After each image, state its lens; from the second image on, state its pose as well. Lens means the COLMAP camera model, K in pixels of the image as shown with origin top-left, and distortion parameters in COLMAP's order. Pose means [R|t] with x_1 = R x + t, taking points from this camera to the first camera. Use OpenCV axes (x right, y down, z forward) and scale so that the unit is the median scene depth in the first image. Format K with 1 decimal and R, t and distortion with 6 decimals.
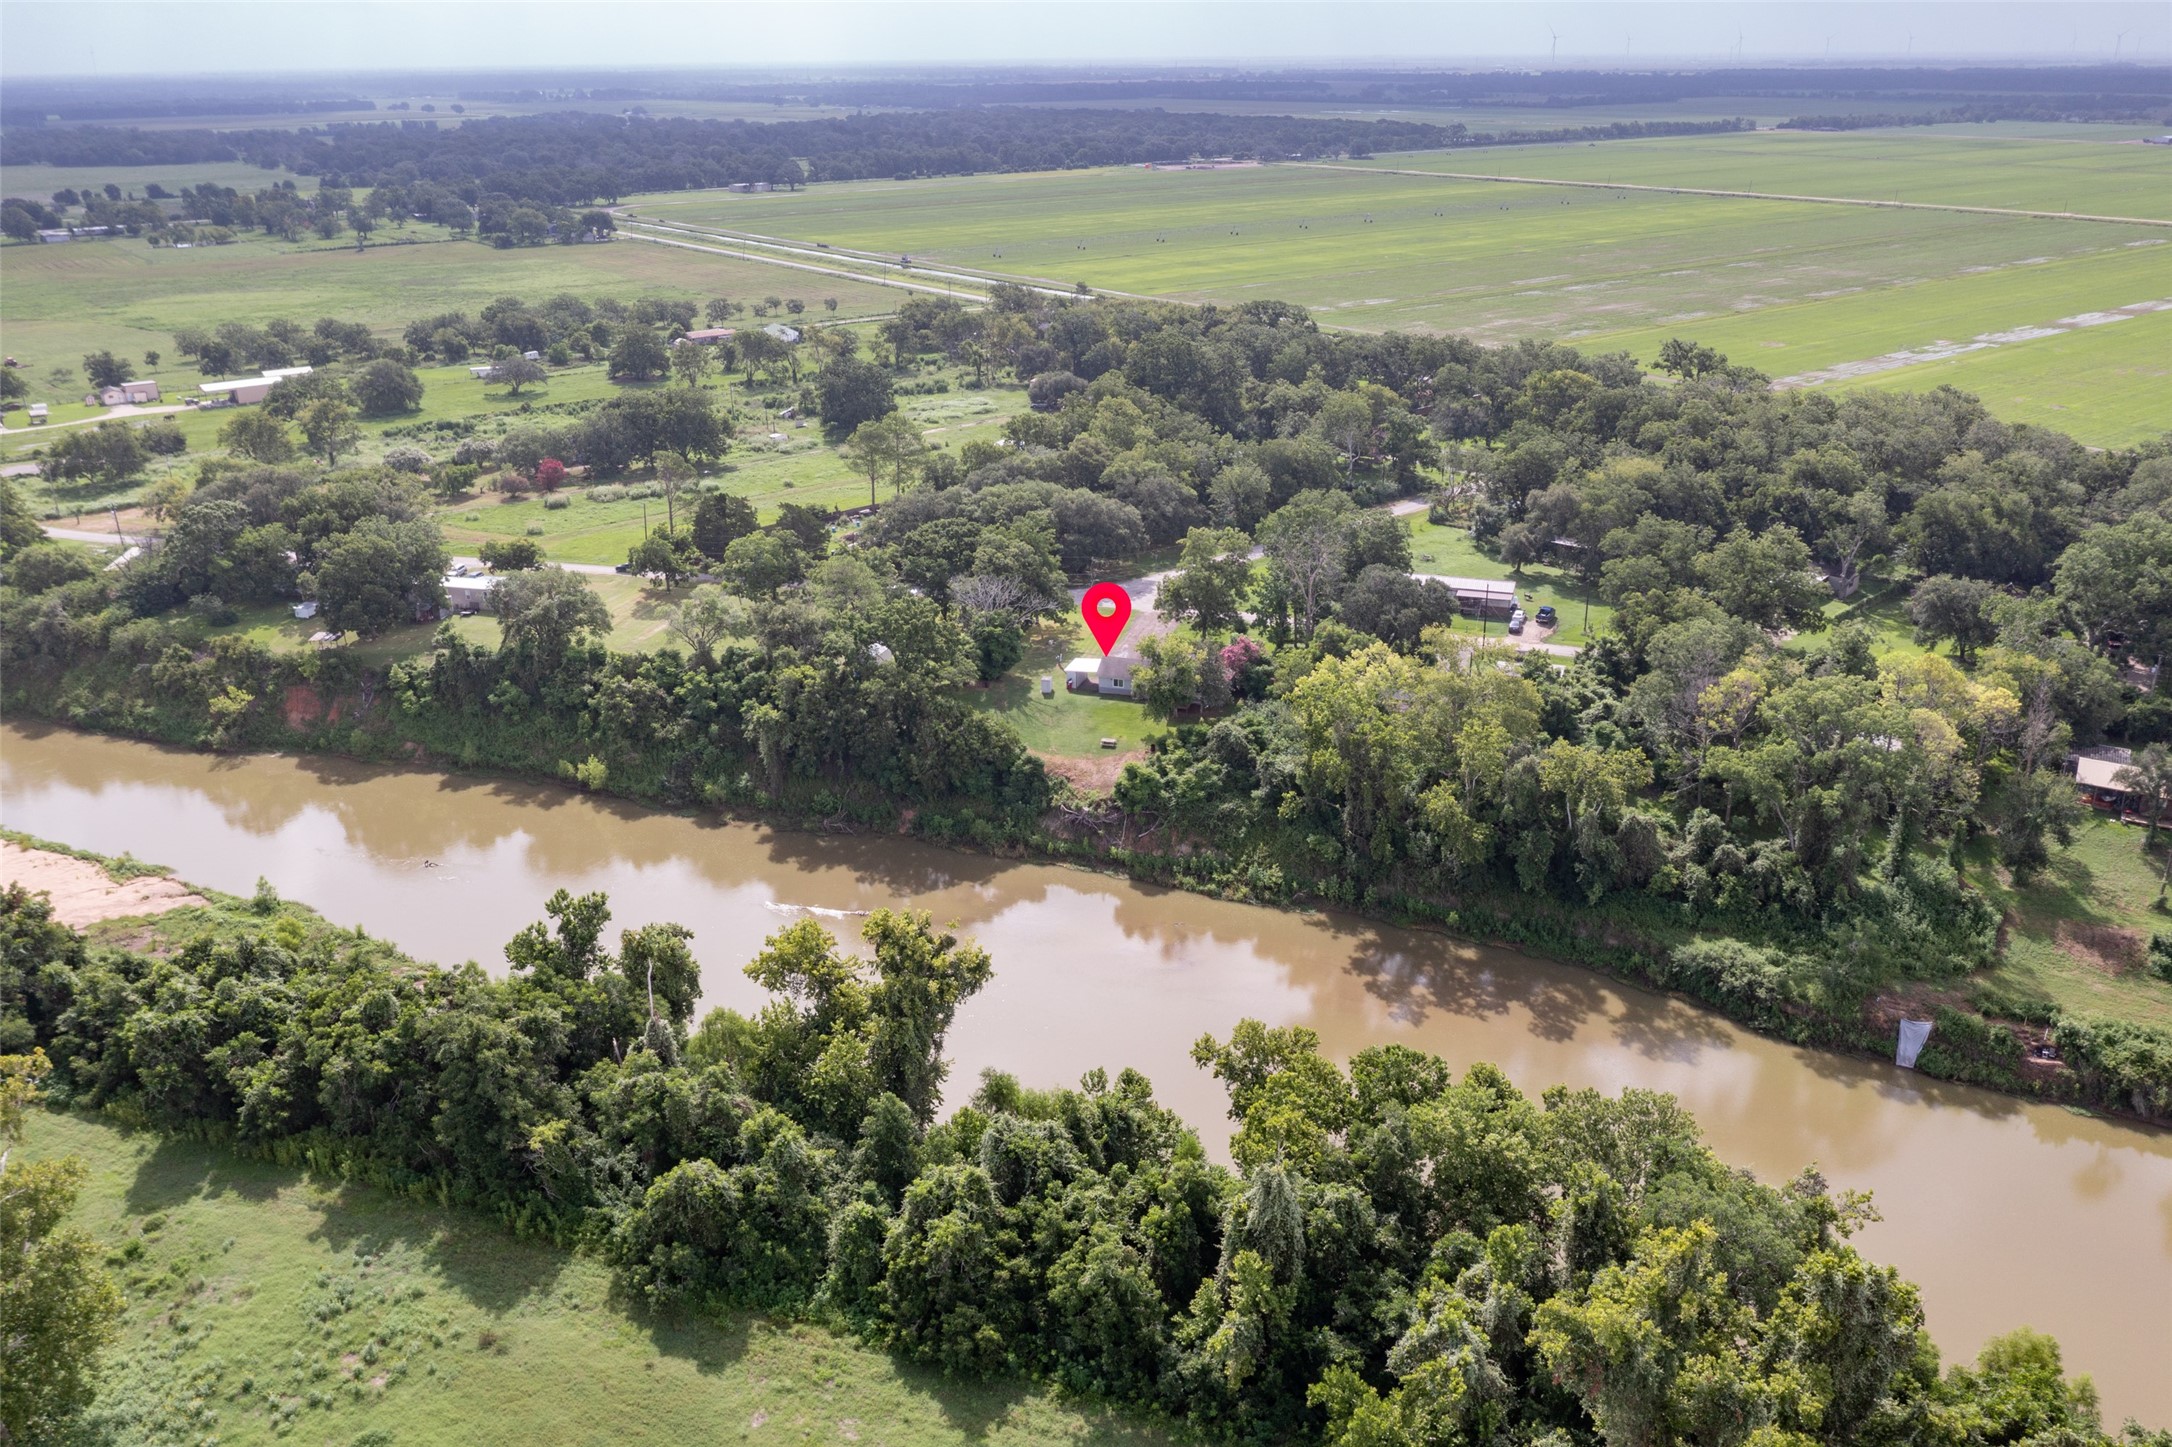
lens RADIAL K [[1740.7, 0, 1079.2], [0, 1740.7, 729.6], [0, 0, 1]] dist [-0.029198, 0.020985]
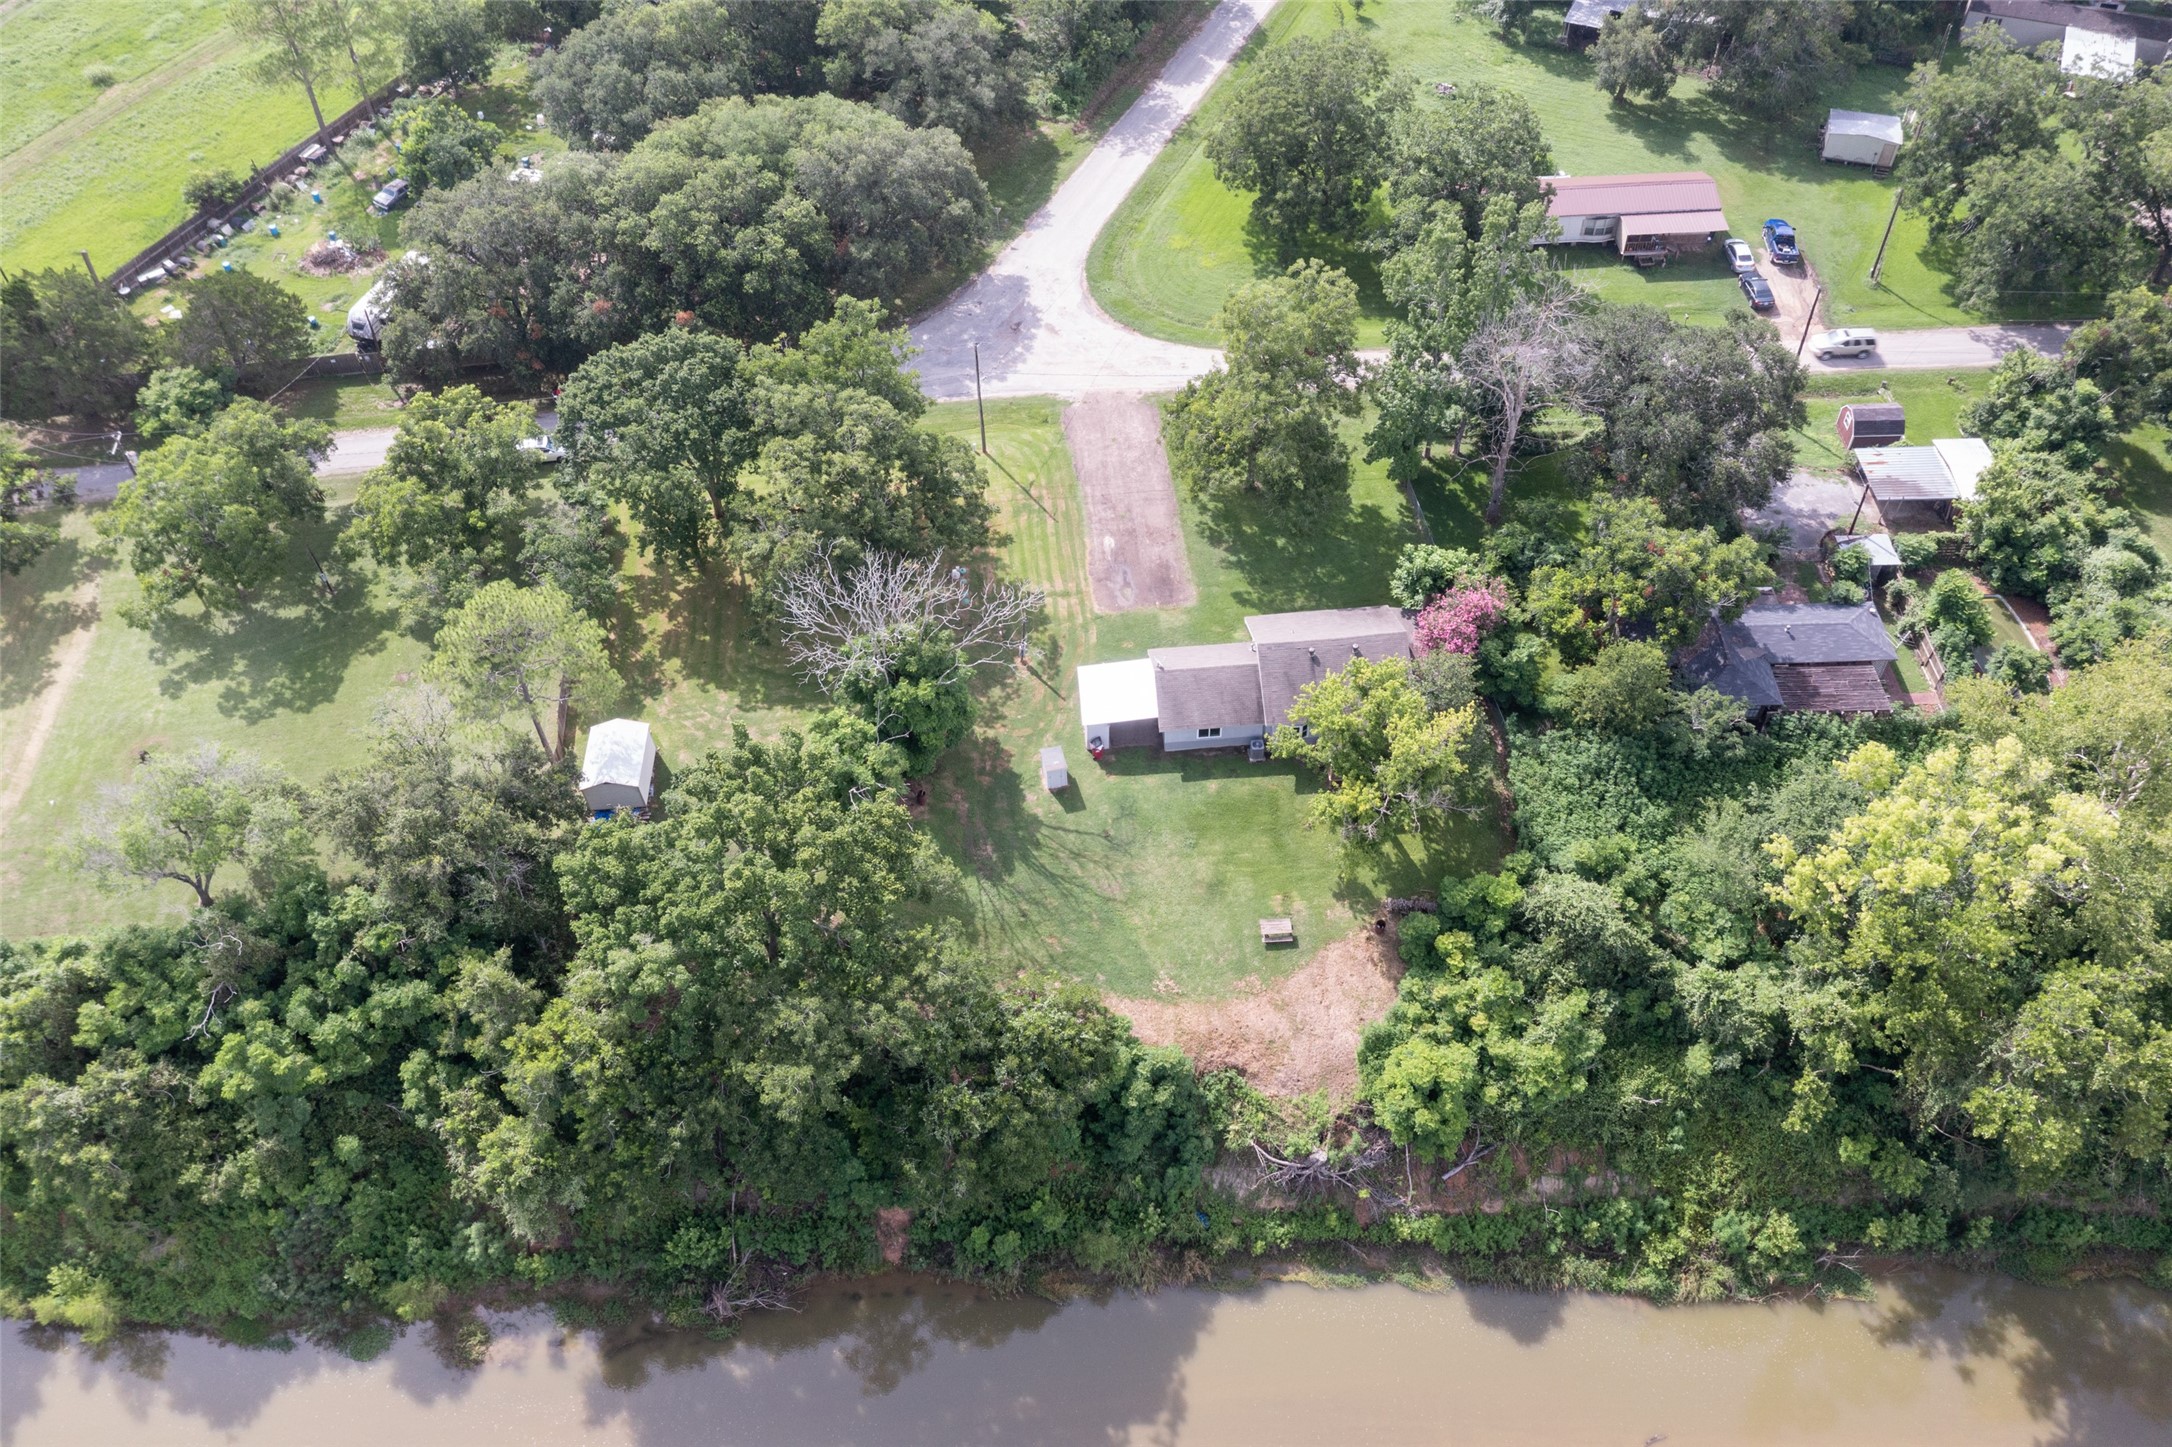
lens RADIAL K [[1740.7, 0, 1094.7], [0, 1740.7, 719.8], [0, 0, 1]] dist [-0.029198, 0.020985]
pose [[0.926385, -0.290811, 0.239249, -0.106075], [0.153948, 0.872269, 0.464162, -0.229233], [-0.343673, -0.393160, 0.852827, 0.579567]]
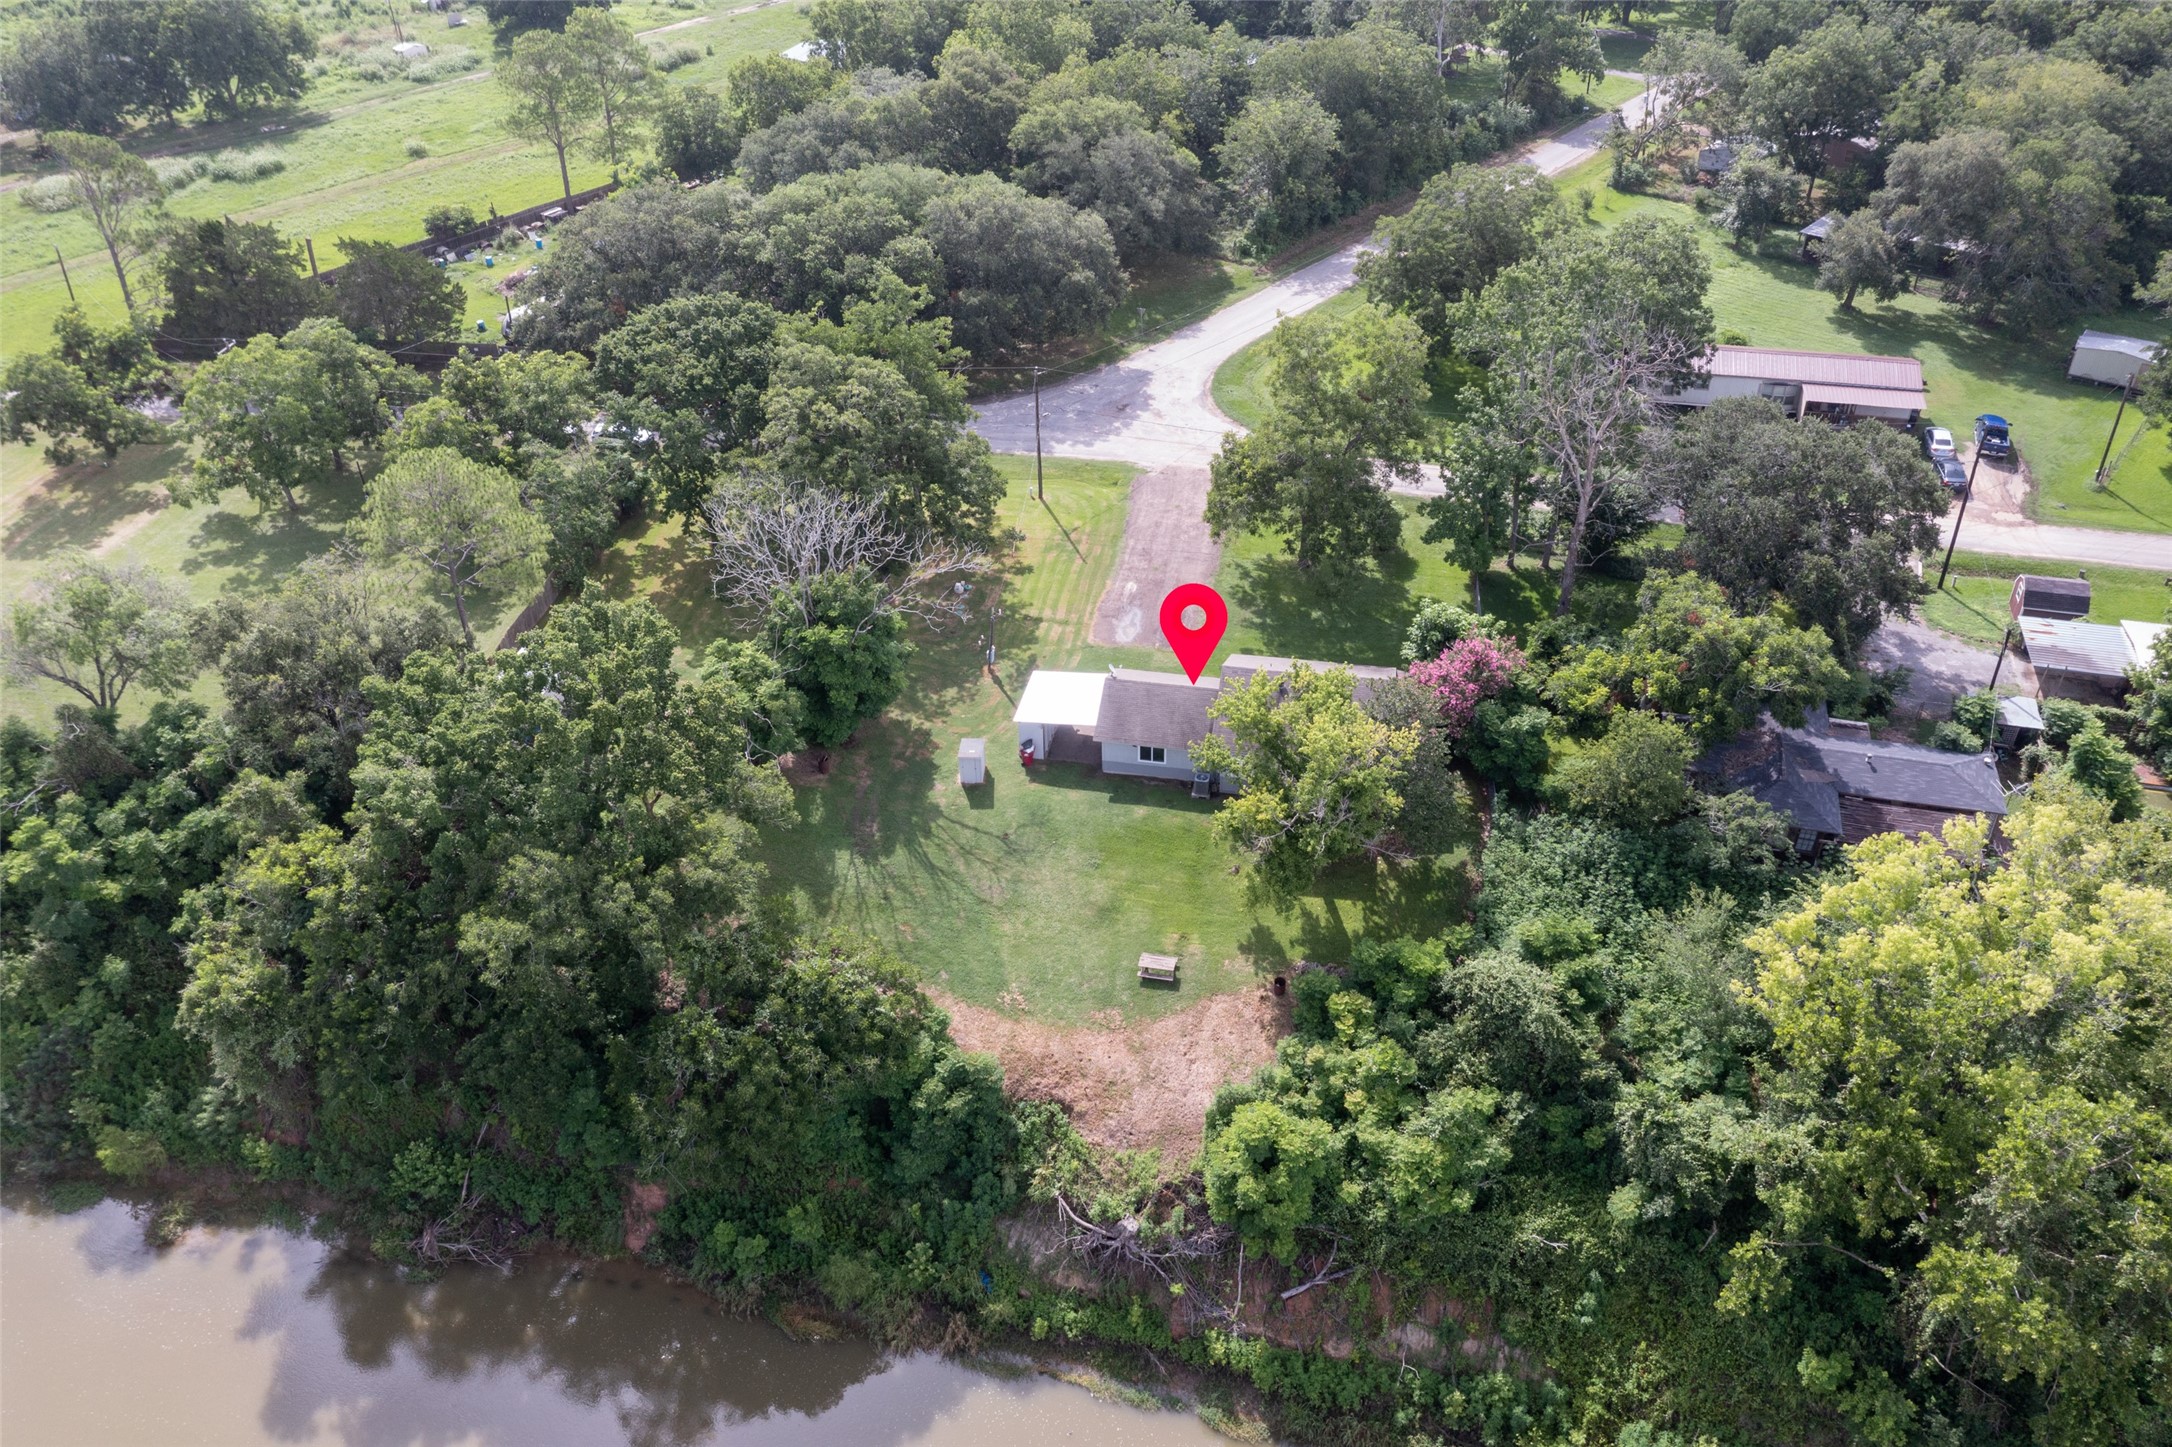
lens RADIAL K [[1740.7, 0, 1087.5], [0, 1740.7, 714.4], [0, 0, 1]] dist [-0.029198, 0.020985]
pose [[0.993789, -0.072862, 0.084113, -0.023689], [0.050859, 0.969669, 0.239072, -0.123153], [-0.098981, -0.233309, 0.967352, 0.573519]]
